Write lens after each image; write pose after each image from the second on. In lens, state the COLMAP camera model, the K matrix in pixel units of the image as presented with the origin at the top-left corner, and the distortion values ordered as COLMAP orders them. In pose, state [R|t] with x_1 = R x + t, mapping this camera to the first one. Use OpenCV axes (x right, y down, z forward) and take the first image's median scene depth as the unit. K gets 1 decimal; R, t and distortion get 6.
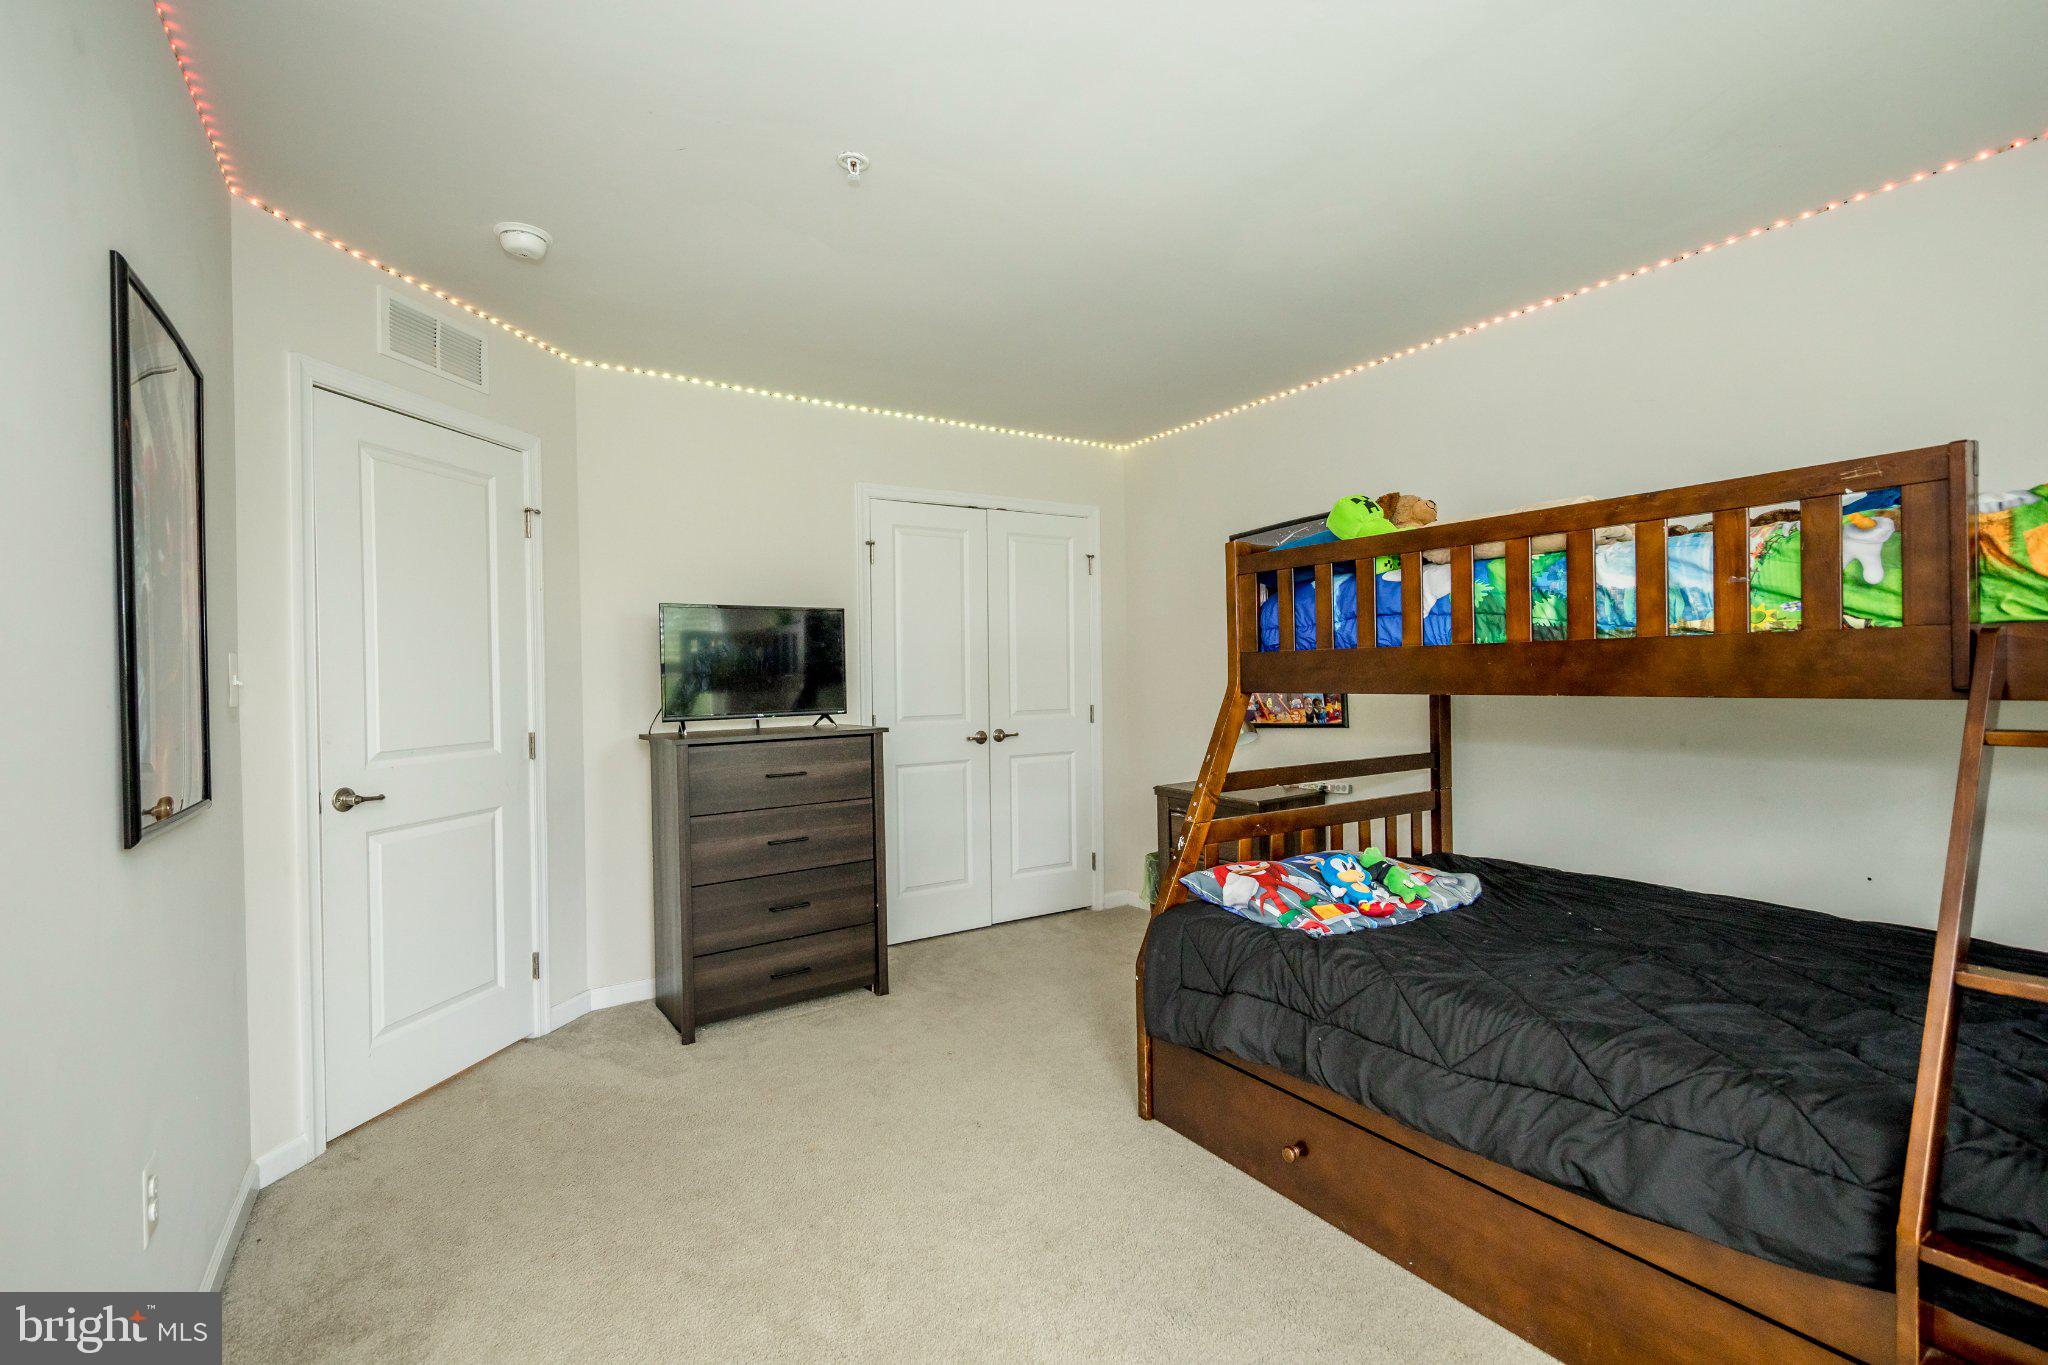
lens RADIAL K [[917.7, 0, 1024.0], [0, 917.7, 682.5], [0, 0, 1]] dist [0.001162, 0.000173]
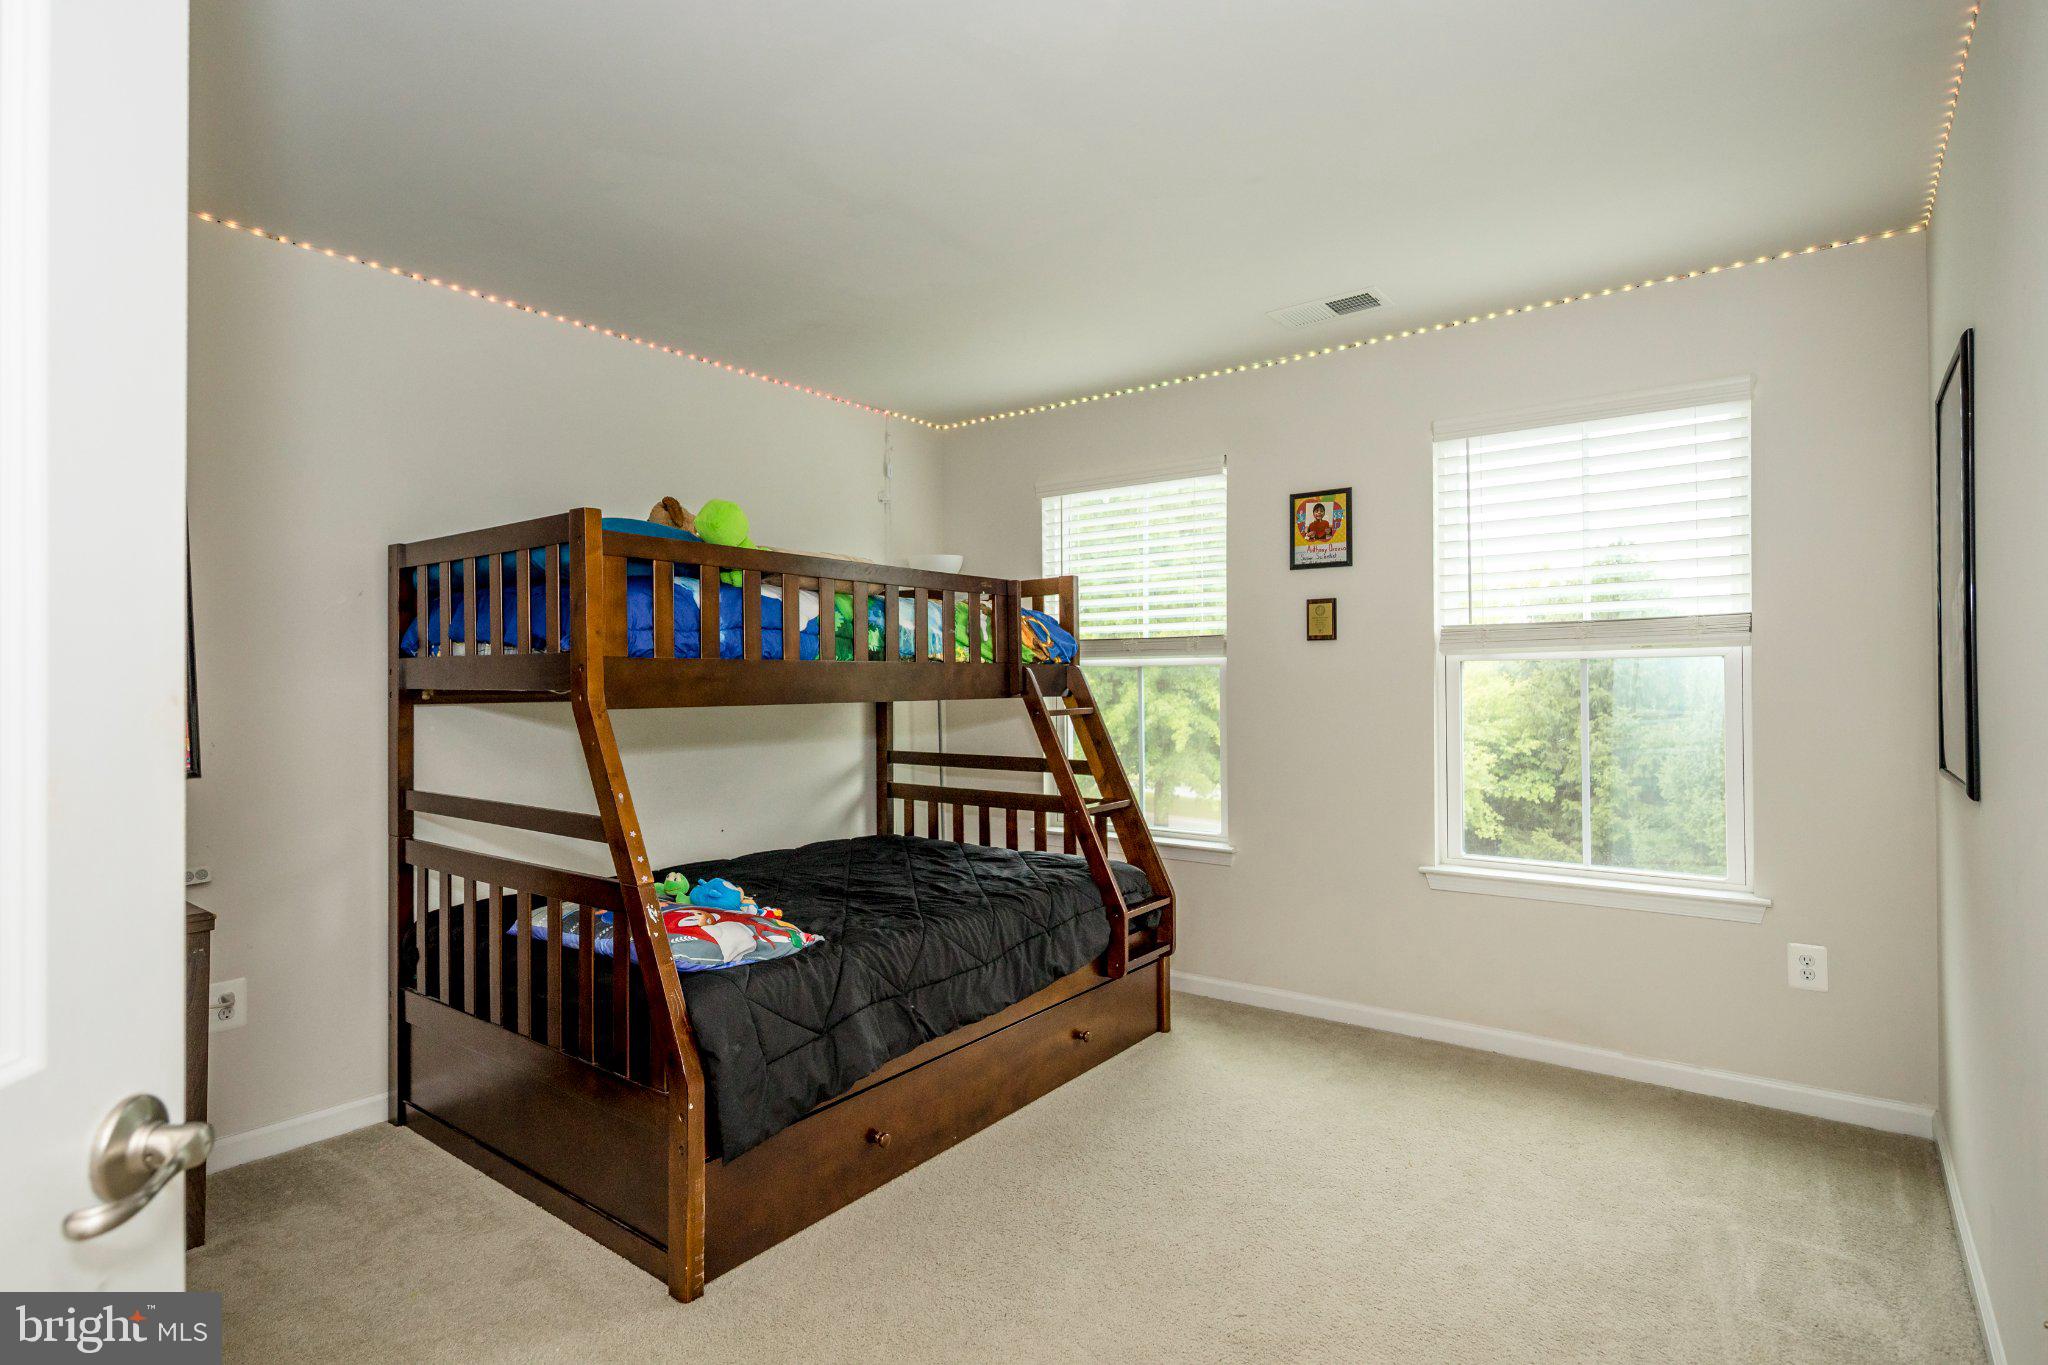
lens RADIAL K [[994.6, 0, 1024.0], [0, 994.6, 682.5], [0, 0, 1]] dist [0.002660, 0.000416]
pose [[-0.337222, 0.018228, 0.941249, -0.880909], [0.018423, 0.999749, -0.012760, 0.008414], [-0.941245, 0.013038, -0.337473, 1.277943]]
